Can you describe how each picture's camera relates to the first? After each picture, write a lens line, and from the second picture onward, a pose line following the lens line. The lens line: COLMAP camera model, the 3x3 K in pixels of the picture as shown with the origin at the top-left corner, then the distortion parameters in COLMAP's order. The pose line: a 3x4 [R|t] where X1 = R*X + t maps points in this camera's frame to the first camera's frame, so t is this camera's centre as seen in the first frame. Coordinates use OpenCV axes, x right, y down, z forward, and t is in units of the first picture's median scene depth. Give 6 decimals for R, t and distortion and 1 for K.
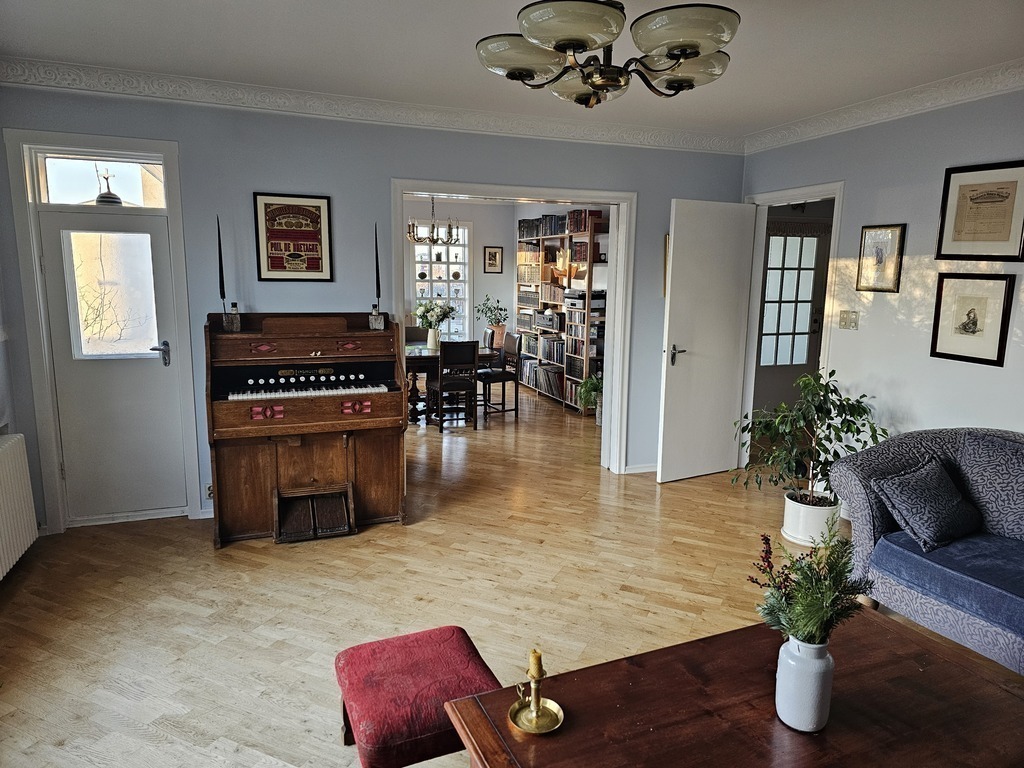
lens RADIAL K [[650.4, 0, 512.0], [0, 650.4, 384.0], [0, 0, 1]] dist [0.064599, -0.000636]
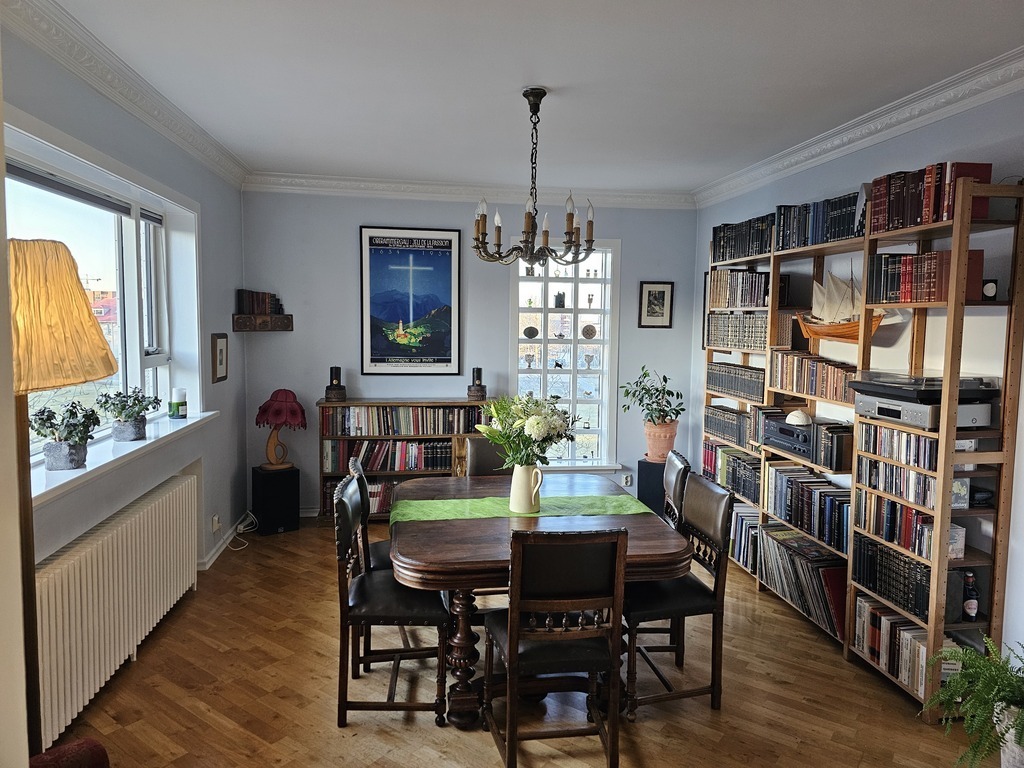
lens RADIAL K [[688.8, 0, 512.0], [0, 688.8, 384.0], [0, 0, 1]] dist [0.042271, -0.038773]
pose [[0.979934, 0.017948, -0.198512, -0.078841], [-0.034067, 0.996365, -0.078082, -0.182007], [0.196389, 0.083278, 0.976983, 1.017479]]
